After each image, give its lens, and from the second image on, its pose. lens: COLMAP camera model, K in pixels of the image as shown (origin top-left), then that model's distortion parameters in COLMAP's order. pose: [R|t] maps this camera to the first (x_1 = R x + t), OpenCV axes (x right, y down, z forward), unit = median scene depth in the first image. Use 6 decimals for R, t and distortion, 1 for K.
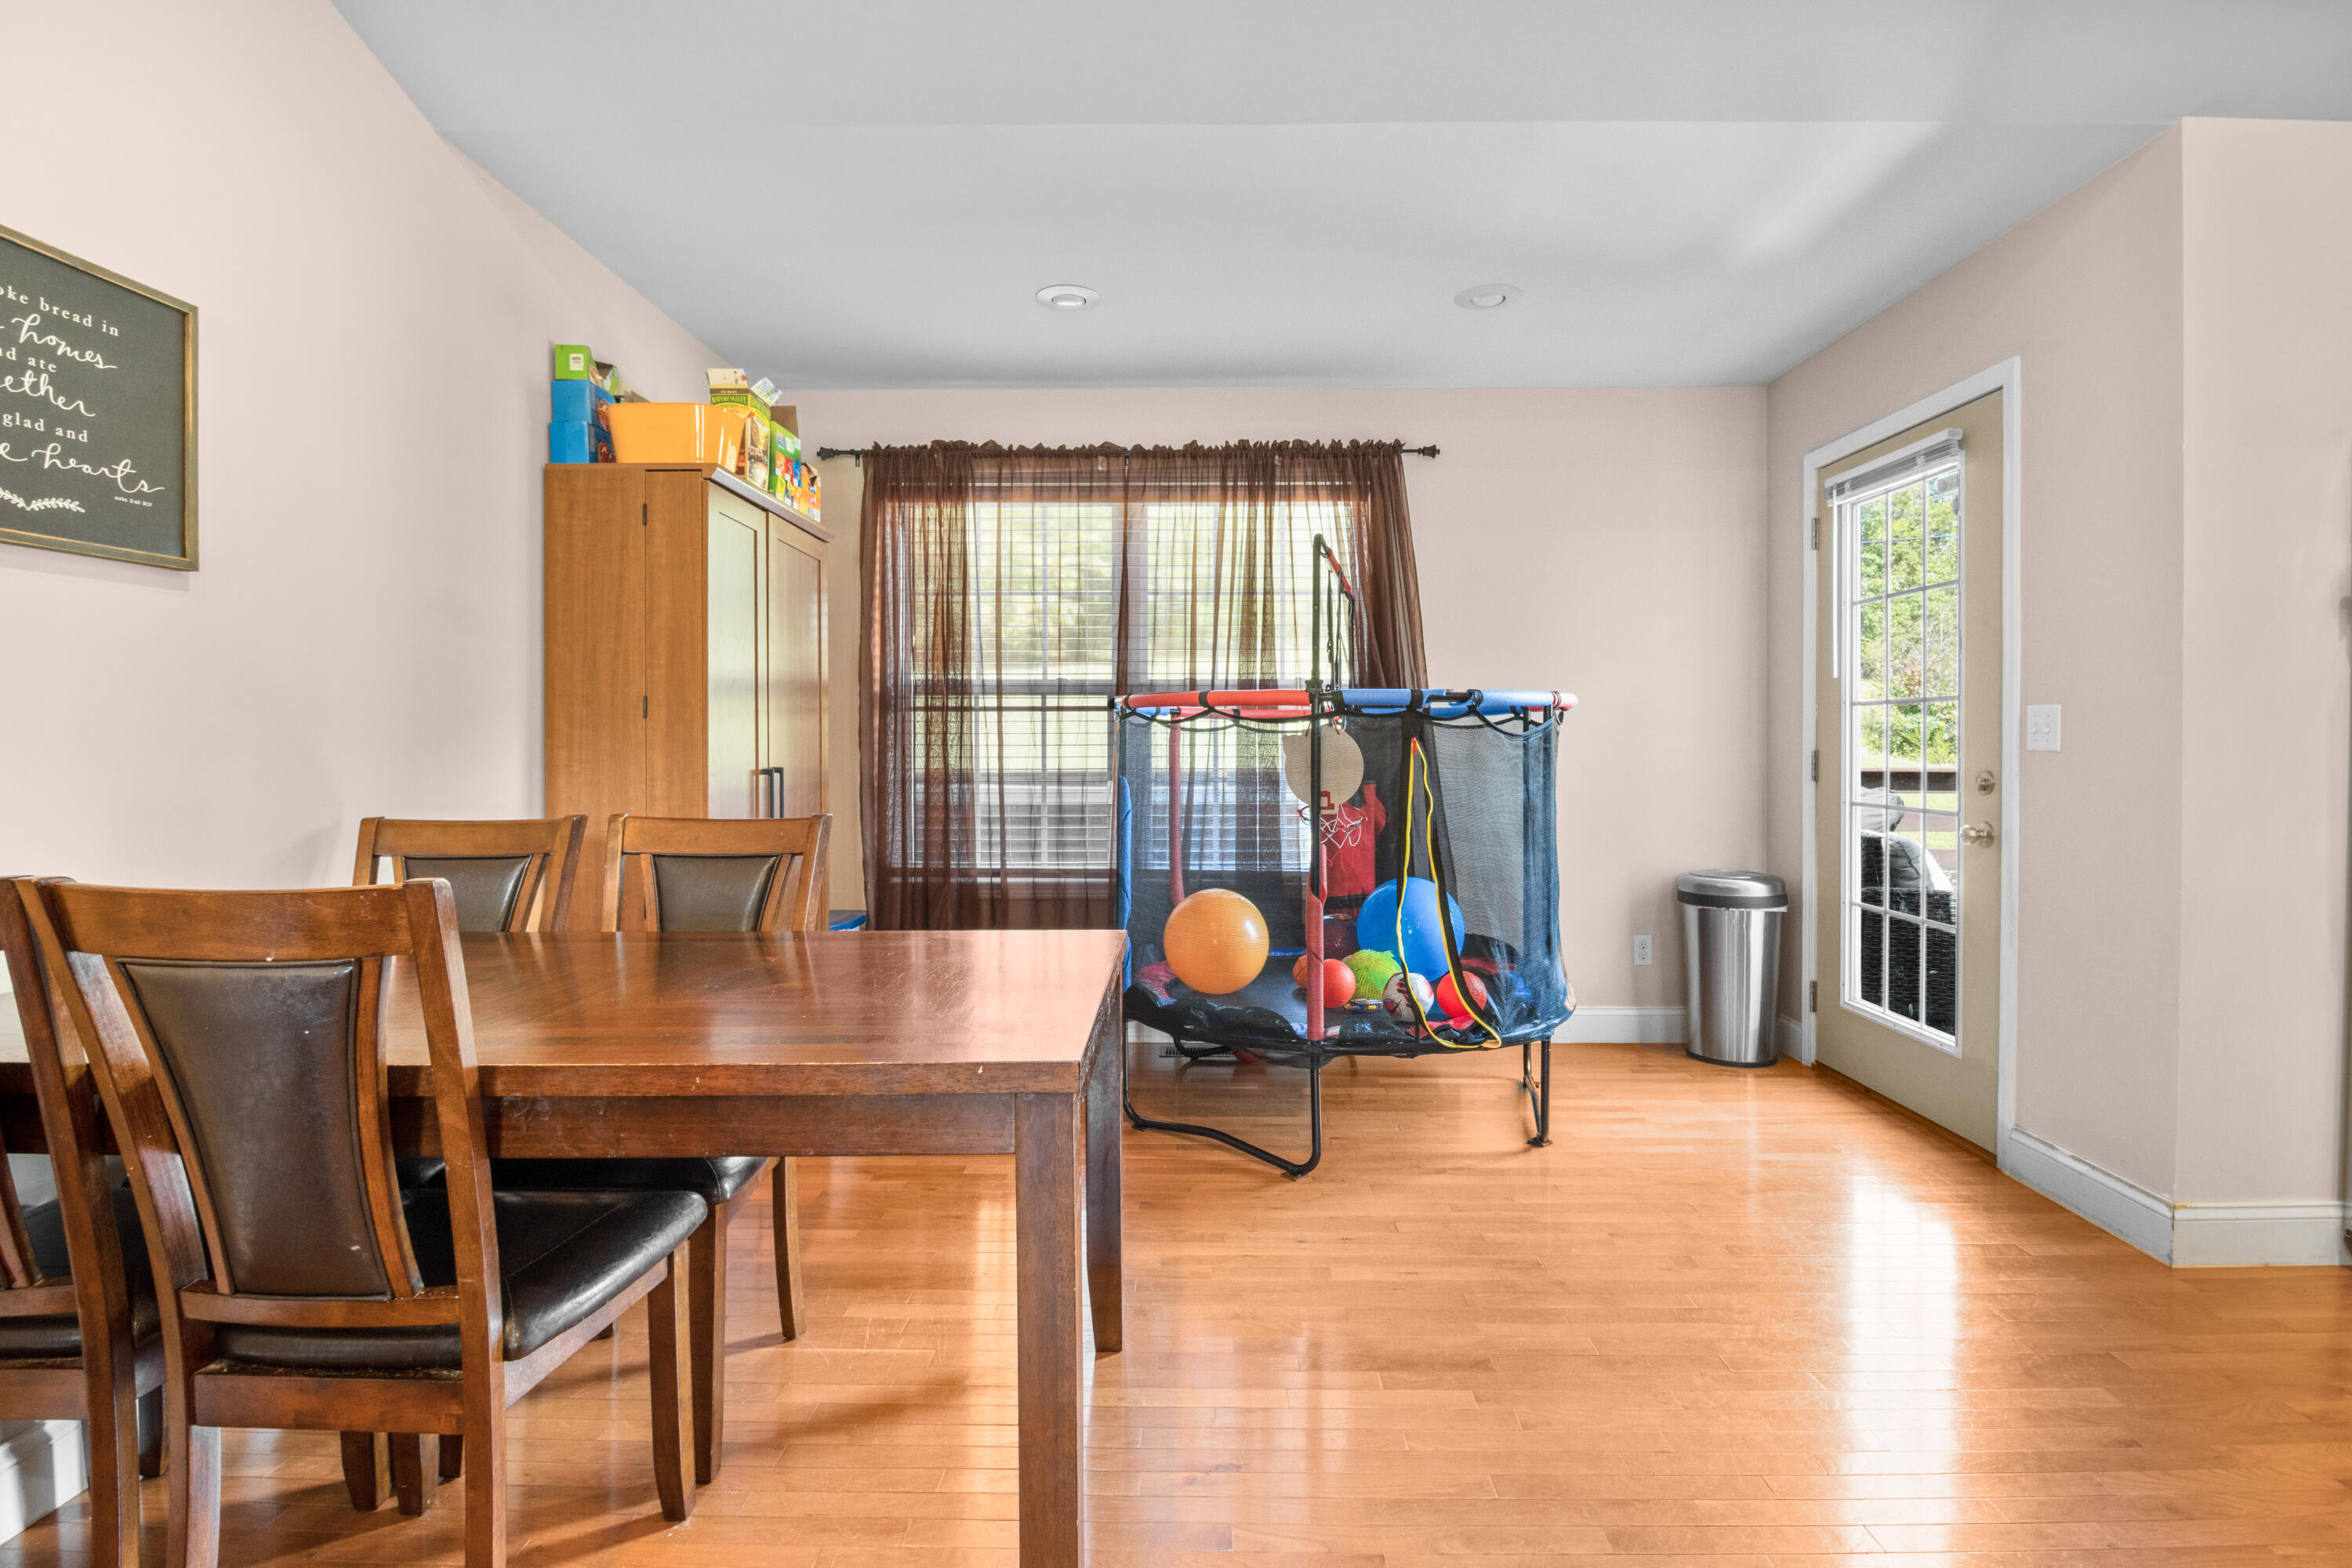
lens RADIAL K [[1117.4, 0, 1205.0], [0, 1117.4, 763.7], [0, 0, 1]] dist [-0.003468, -0.010335]
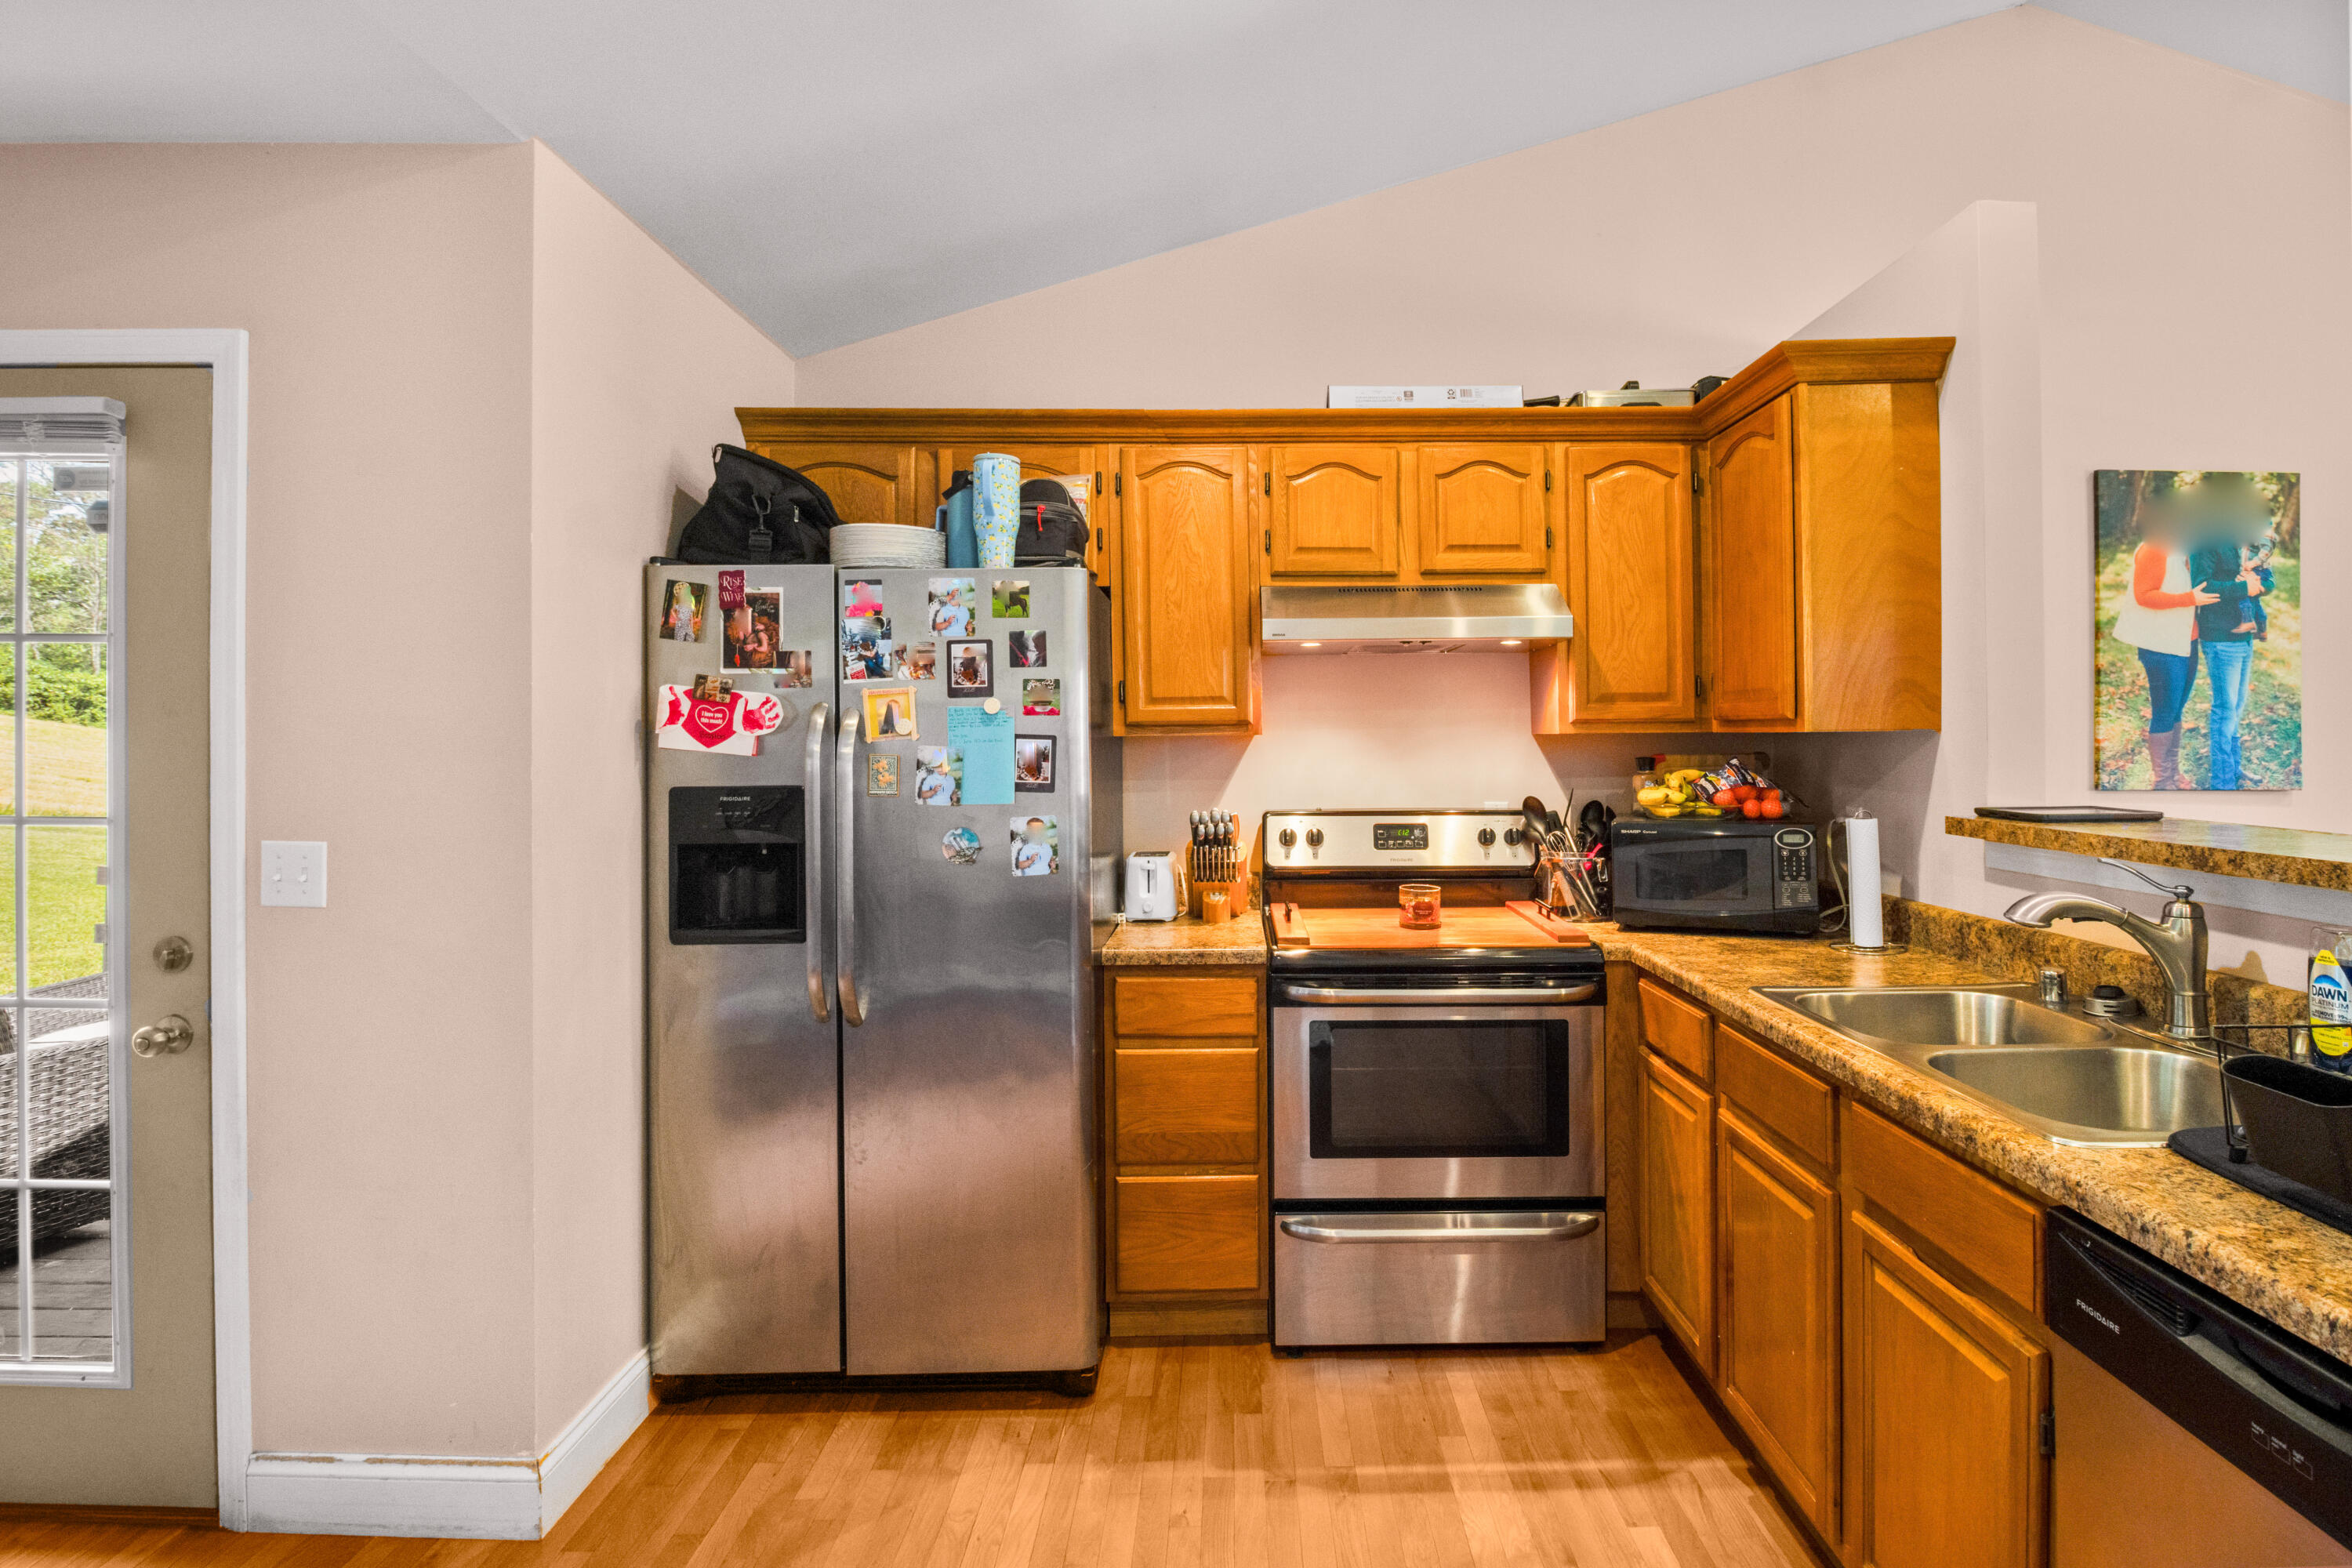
lens RADIAL K [[1117.4, 0, 1255.1], [0, 1117.4, 730.8], [0, 0, 1]] dist [-0.003468, -0.010335]
pose [[-0.035759, 0.006750, 0.999338, 0.026968], [0.018275, 0.999814, -0.006099, -0.089712], [-0.999193, 0.018045, -0.035876, 0.347055]]
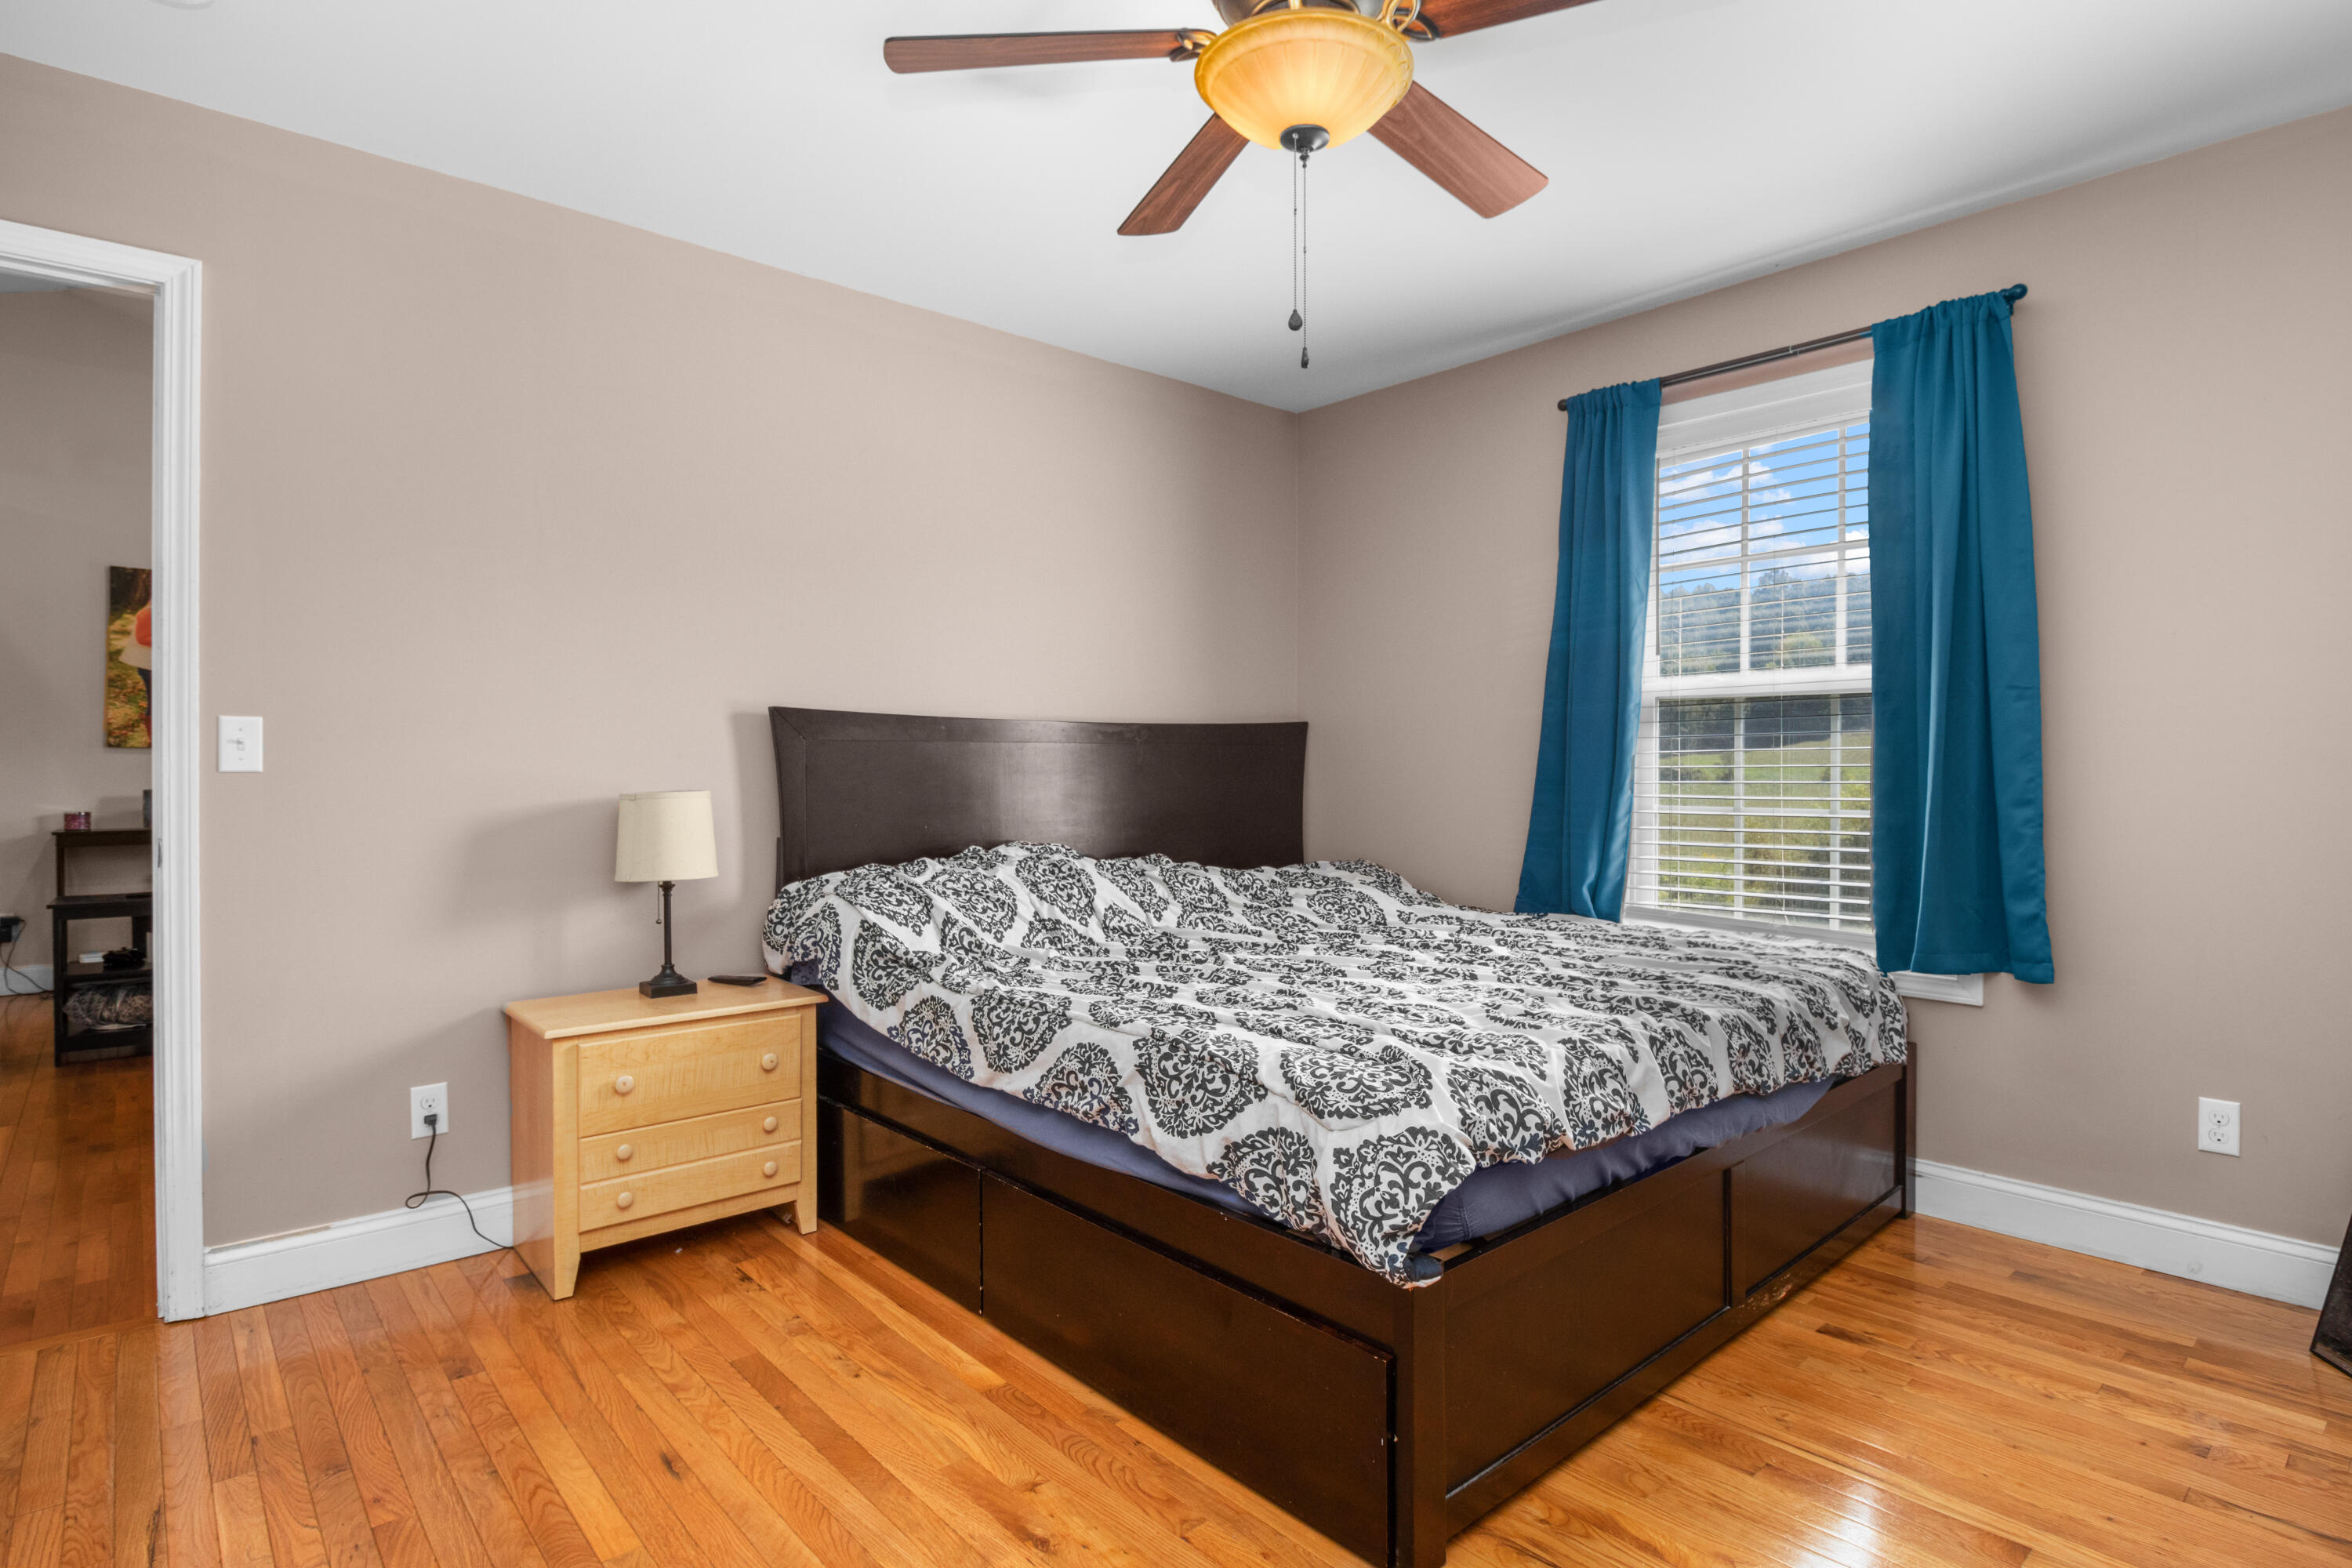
lens RADIAL K [[1192.6, 0, 1178.3], [0, 1192.6, 764.1], [0, 0, 1]] dist [0.000008, -0.012944]
pose [[-0.665737, 0.000964, 0.746186, -1.480202], [0.008802, 0.999940, 0.006561, -0.001776], [-0.746134, 0.010936, -0.665706, -0.434523]]
